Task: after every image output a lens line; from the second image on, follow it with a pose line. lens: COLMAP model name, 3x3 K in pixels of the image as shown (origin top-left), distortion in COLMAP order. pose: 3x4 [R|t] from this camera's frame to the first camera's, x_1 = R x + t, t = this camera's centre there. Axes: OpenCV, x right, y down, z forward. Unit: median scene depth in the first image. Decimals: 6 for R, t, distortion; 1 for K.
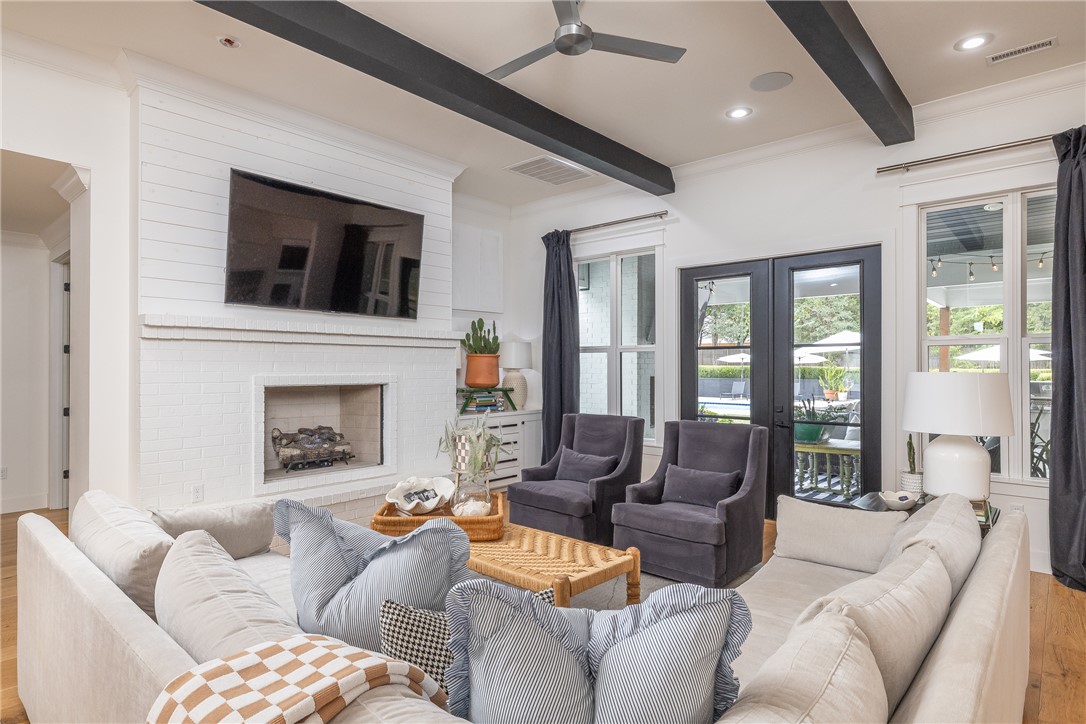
lens RADIAL K [[590.8, 0, 543.0], [0, 590.8, 362.0], [0, 0, 1]] dist [0.004175, 0.000229]
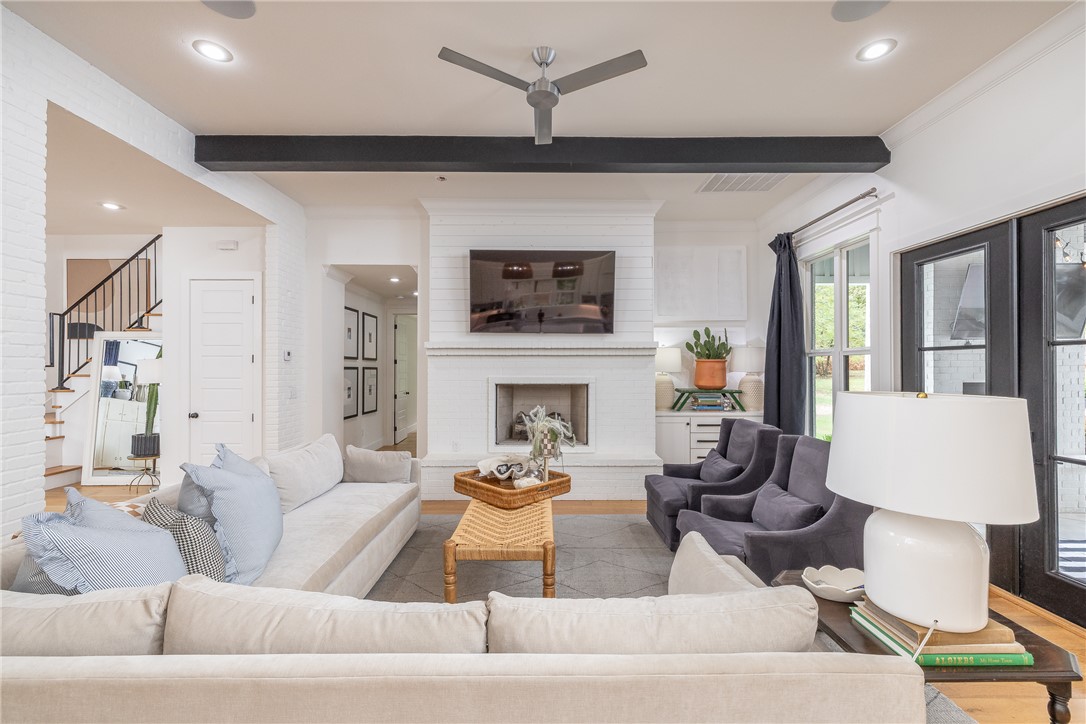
lens RADIAL K [[460.8, 0, 543.0], [0, 460.8, 362.0], [0, 0, 1]] dist [-0.002337, -0.000164]
pose [[0.671467, -0.010266, -0.740963, 0.374022], [0.008437, 0.999945, -0.006209, -0.006140], [0.740986, -0.002082, 0.671517, 0.203365]]
